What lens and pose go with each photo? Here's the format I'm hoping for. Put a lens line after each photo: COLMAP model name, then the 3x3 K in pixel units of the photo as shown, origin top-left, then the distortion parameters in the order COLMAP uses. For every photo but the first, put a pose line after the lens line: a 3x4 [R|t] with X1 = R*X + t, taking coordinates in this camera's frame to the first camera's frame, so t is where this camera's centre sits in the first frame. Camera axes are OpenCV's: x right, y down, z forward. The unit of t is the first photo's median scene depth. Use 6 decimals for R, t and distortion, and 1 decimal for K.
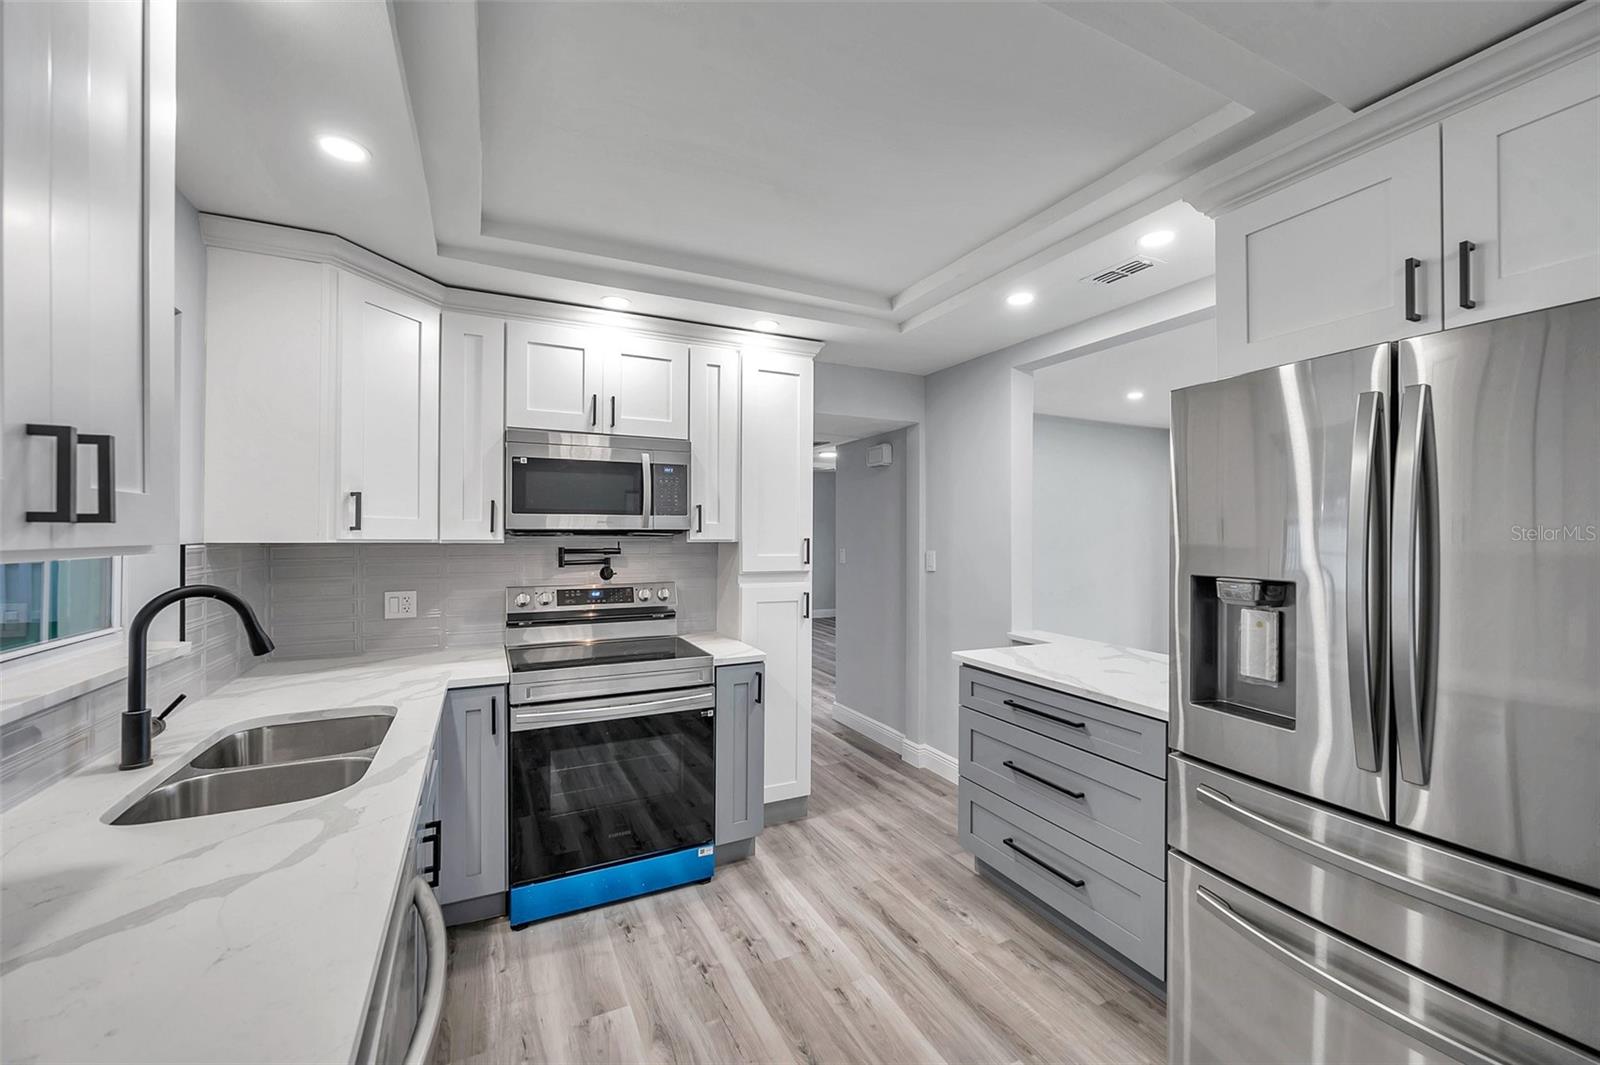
lens RADIAL K [[631.5, 0, 795.9], [0, 631.5, 532.5], [0, 0, 1]] dist [-0.003170, -0.000030]
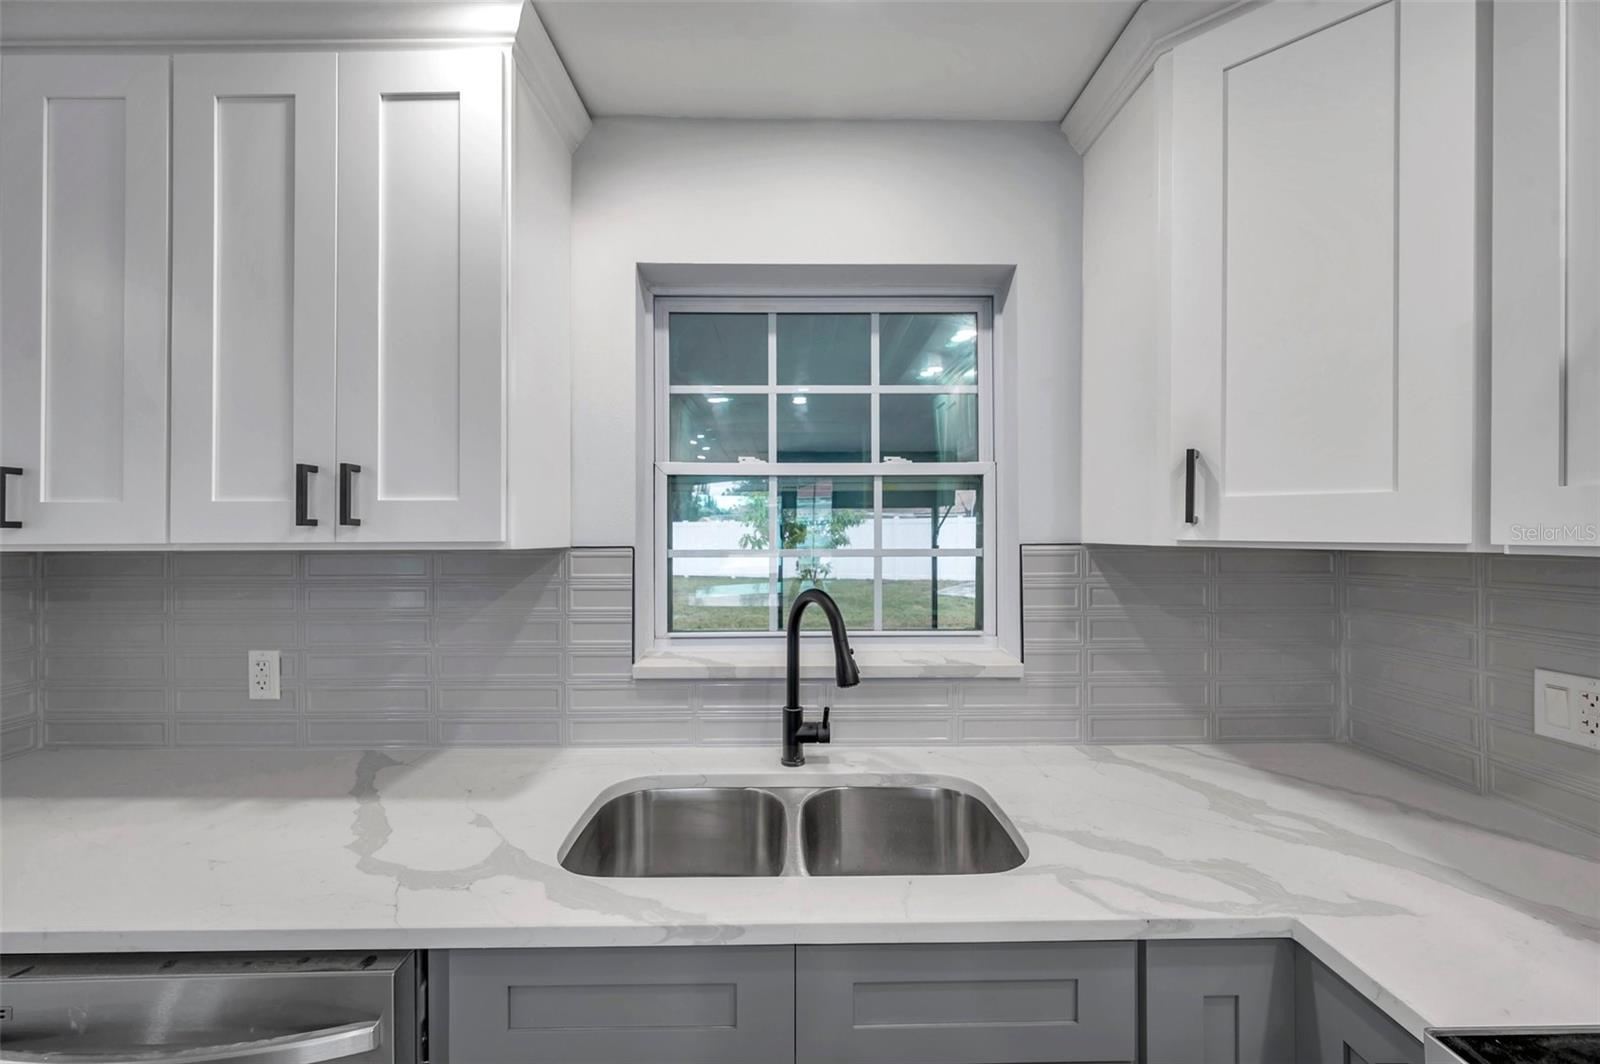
lens RADIAL K [[631.5, 0, 800.8], [0, 631.5, 531.6], [0, 0, 1]] dist [-0.003170, -0.000030]
pose [[-0.423912, -0.006221, -0.905682, -0.072264], [0.006257, 0.999932, -0.009797, 0.005645], [0.905682, -0.009820, -0.423844, 0.763786]]
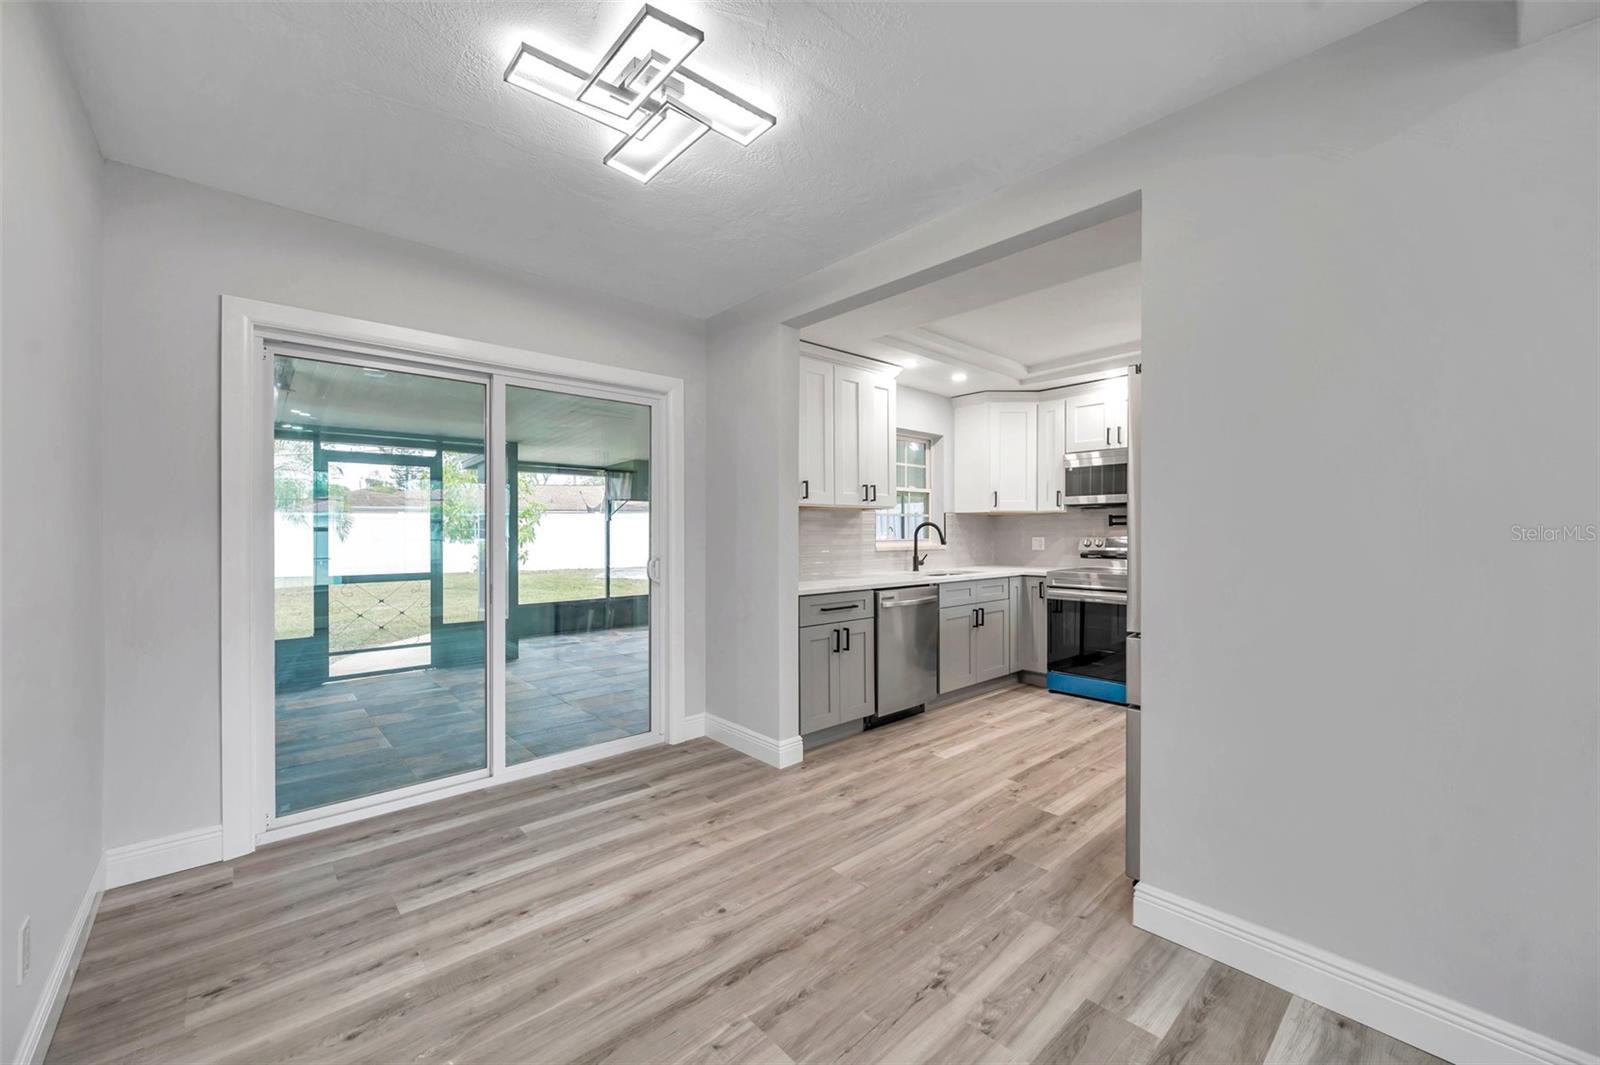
lens RADIAL K [[631.5, 0, 804.5], [0, 631.5, 530.4], [0, 0, 1]] dist [-0.003170, -0.000030]
pose [[0.287482, -0.006939, -0.957761, 1.195024], [0.007418, 0.999960, -0.005018, 0.078548], [0.957757, -0.005662, 0.287522, -0.350959]]
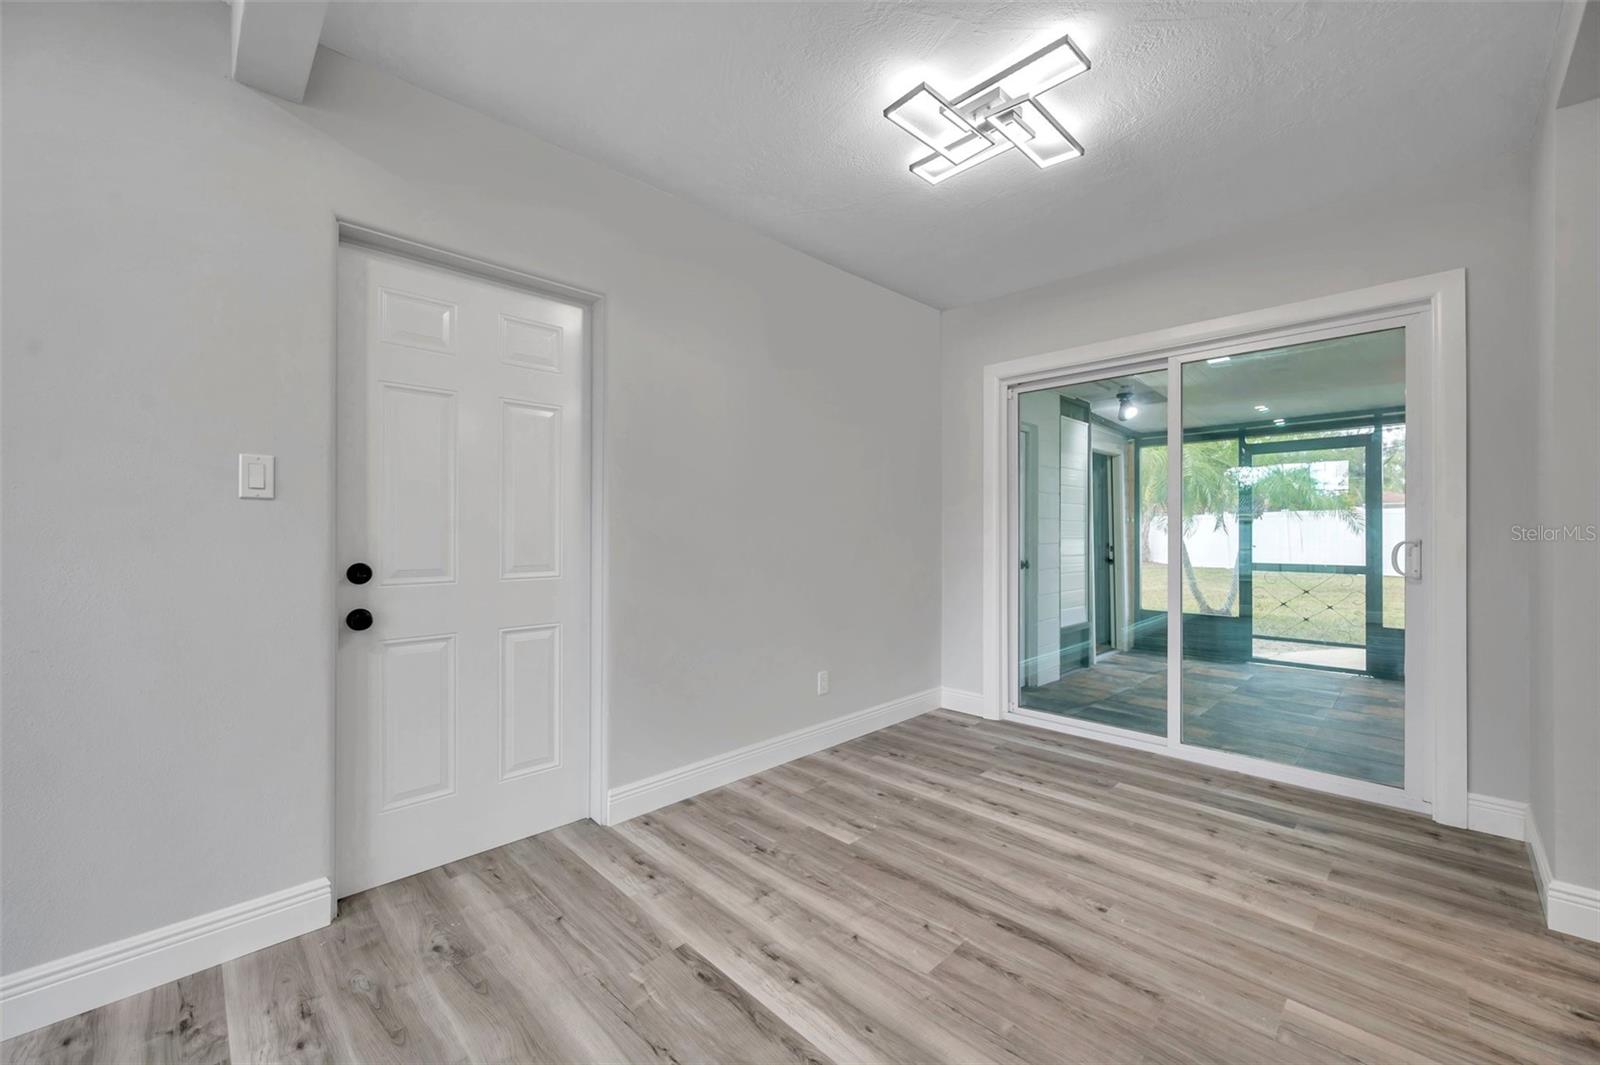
lens RADIAL K [[631.5, 0, 792.2], [0, 631.5, 527.7], [0, 0, 1]] dist [-0.003170, -0.000030]
pose [[-0.947838, -0.008683, -0.318635, 0.974527], [-0.004696, 0.999901, -0.013280, 0.124561], [0.318719, -0.011091, -0.947784, 0.351184]]
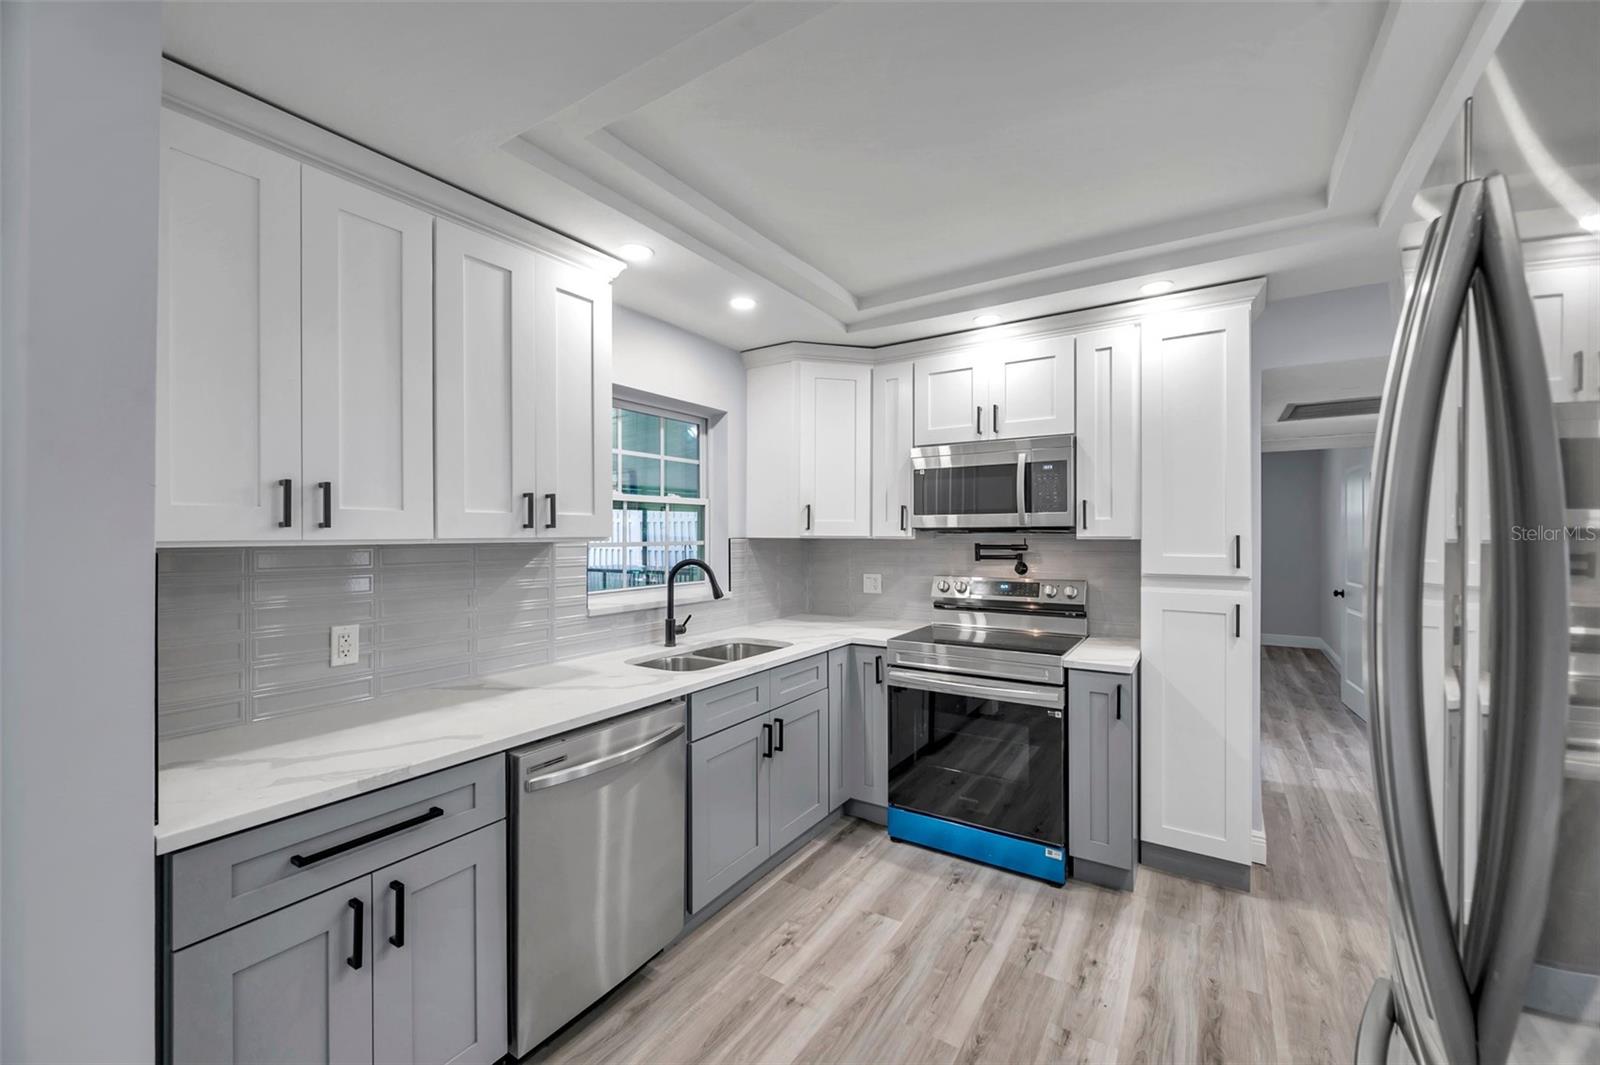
lens RADIAL K [[631.5, 0, 799.4], [0, 631.5, 531.4], [0, 0, 1]] dist [-0.003170, -0.000030]
pose [[0.517761, -0.005751, -0.855506, 0.493555], [0.007298, 0.999971, -0.002306, 0.002930], [0.855494, -0.005050, 0.517788, 0.156189]]
